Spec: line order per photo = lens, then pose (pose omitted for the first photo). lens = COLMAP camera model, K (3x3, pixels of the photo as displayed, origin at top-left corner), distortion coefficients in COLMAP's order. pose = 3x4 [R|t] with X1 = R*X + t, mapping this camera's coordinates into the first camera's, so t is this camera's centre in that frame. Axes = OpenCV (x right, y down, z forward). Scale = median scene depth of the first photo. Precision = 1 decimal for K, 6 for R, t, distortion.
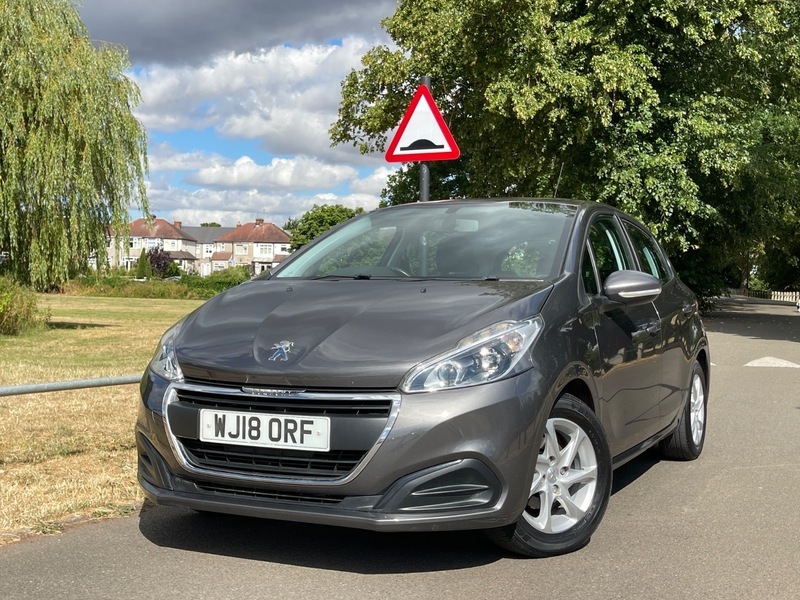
lens RADIAL K [[1046.6, 0, 401.1], [0, 1046.6, 300.5], [0, 0, 1]] dist [0.067985, -0.051549]
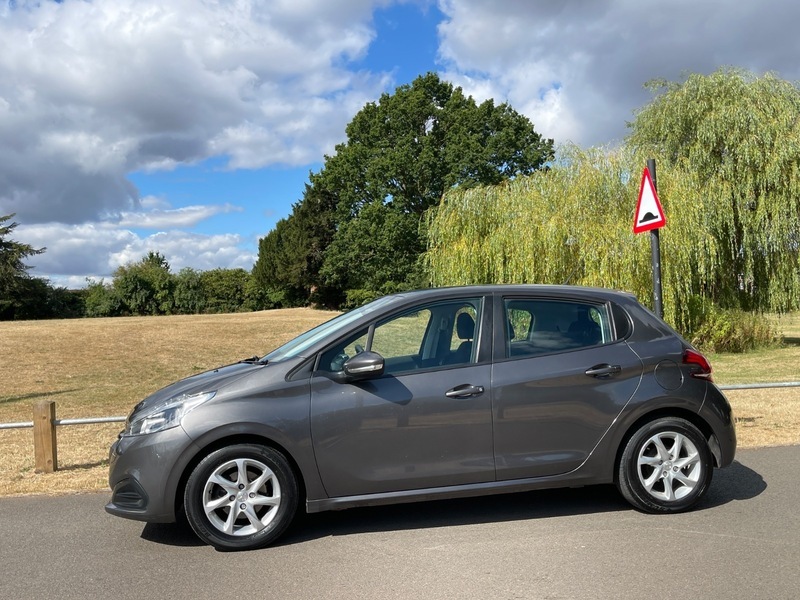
lens RADIAL K [[765.1, 0, 399.9], [0, 765.1, 303.8], [0, 0, 1]] dist [0.094688, -0.165777]
pose [[0.592235, -0.052795, -0.804034, 0.205056], [0.037840, 0.998573, -0.037697, -0.010216], [0.804876, -0.008099, 0.593387, 0.092945]]
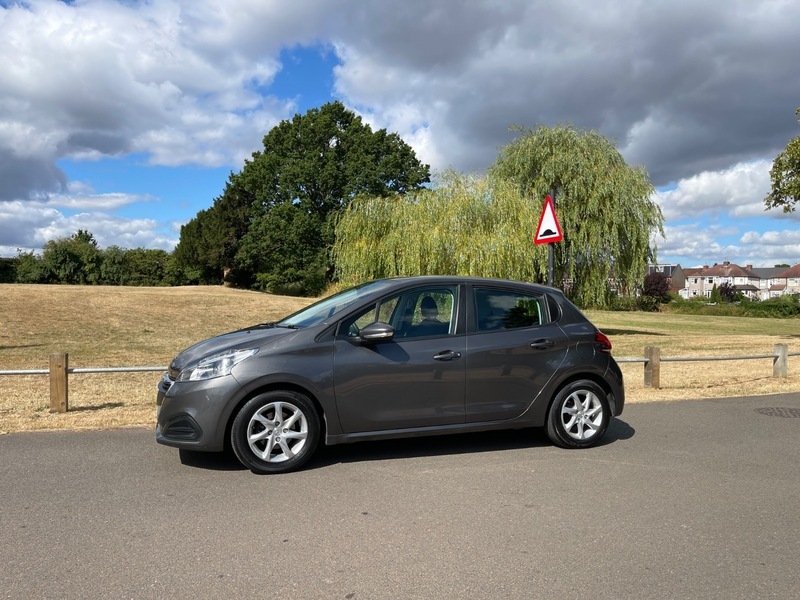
lens RADIAL K [[610.6, 0, 404.0], [0, 610.6, 312.9], [0, 0, 1]] dist [0.074455, -0.088396]
pose [[0.729714, 0.009749, -0.683683, 0.186174], [-0.011883, 0.999928, 0.001576, -0.009218], [0.683649, 0.006974, 0.729777, 0.061114]]
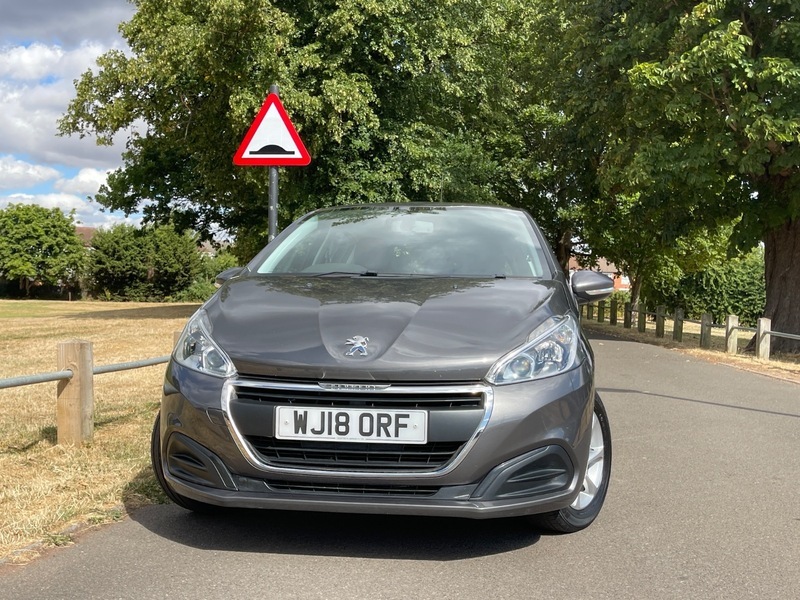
lens RADIAL K [[943.2, 0, 398.3], [0, 943.2, 298.0], [0, 0, 1]] dist [0.070452, -0.053758]
pose [[0.948561, 0.005675, 0.316543, -0.059472], [-0.005451, 0.999984, -0.001593, 0.000507], [-0.316547, -0.000214, 0.948577, 0.020591]]
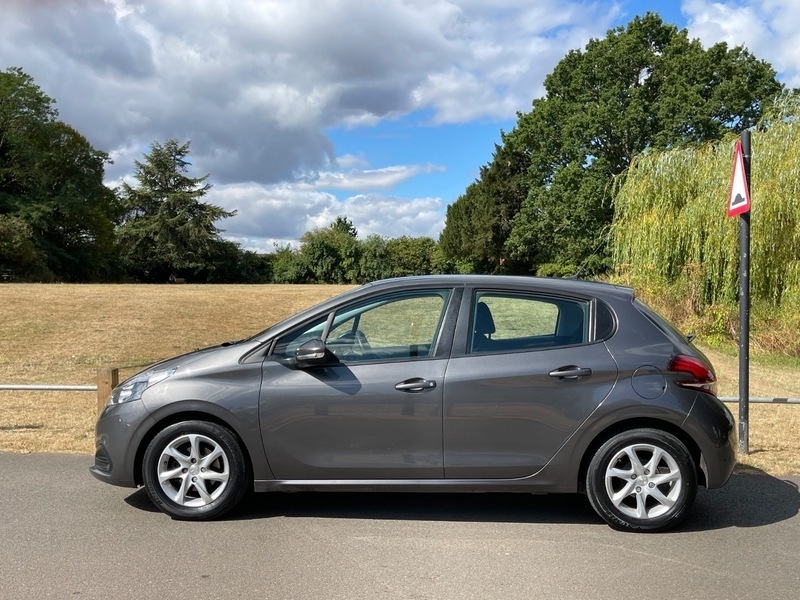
lens RADIAL K [[851.8, 0, 400.7], [0, 851.8, 314.1], [0, 0, 1]] dist [0.067266, -0.084784]
pose [[0.373171, 0.005915, -0.927744, 0.251805], [-0.009403, 0.999952, 0.002593, -0.012856], [0.927715, 0.007756, 0.373209, 0.140454]]
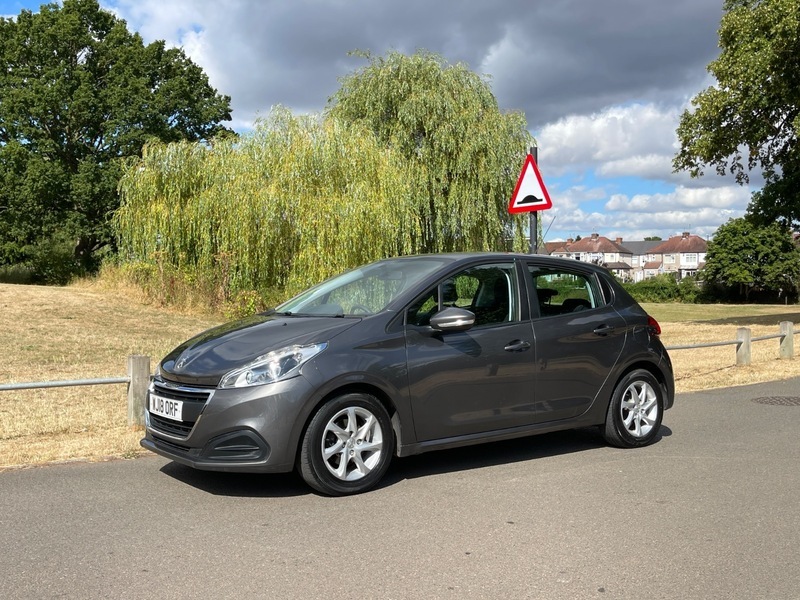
lens RADIAL K [[851.8, 0, 400.7], [0, 851.8, 314.1], [0, 0, 1]] dist [0.067266, -0.084784]
pose [[0.885049, -0.002620, -0.465491, 0.139570], [0.009618, 0.999874, 0.012660, -0.007113], [0.465399, -0.015682, 0.884962, -0.011795]]
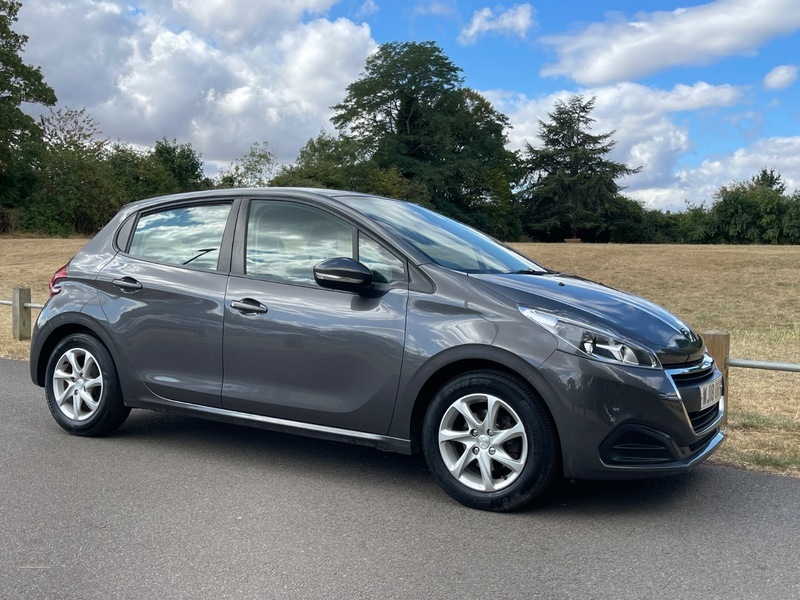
lens RADIAL K [[875.5, 0, 400.0], [0, 875.5, 299.4], [0, 0, 1]] dist [0.051232, -0.043667]
pose [[-0.118196, 0.031475, -0.992491, 0.235740], [-0.030538, 0.998910, 0.035316, -0.002436], [0.992521, 0.034483, -0.117106, 0.313111]]
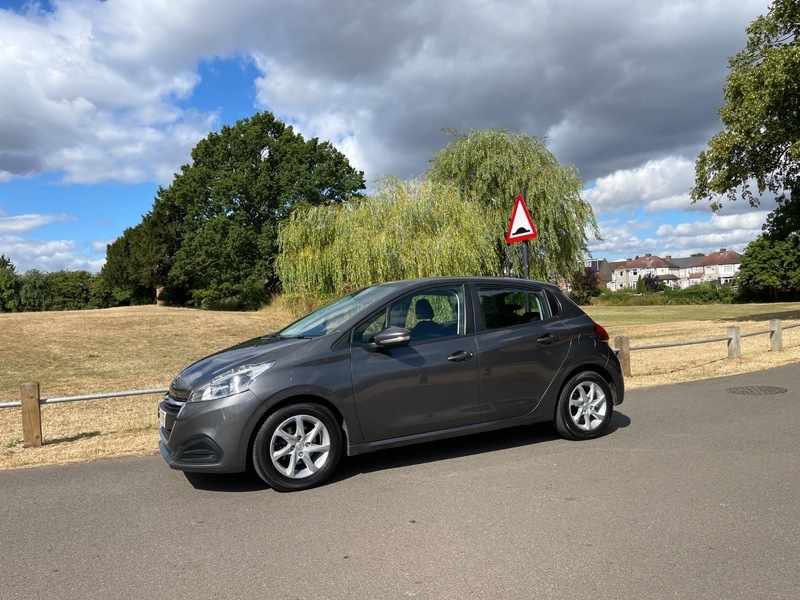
lens RADIAL K [[613.1, 0, 401.0], [0, 613.1, 303.8], [0, 0, 1]] dist [0.034721, -0.007516]
pose [[0.792588, -0.053161, -0.607435, 0.165576], [0.049754, 0.998509, -0.022466, -0.008484], [0.607724, -0.012416, 0.794051, 0.046459]]
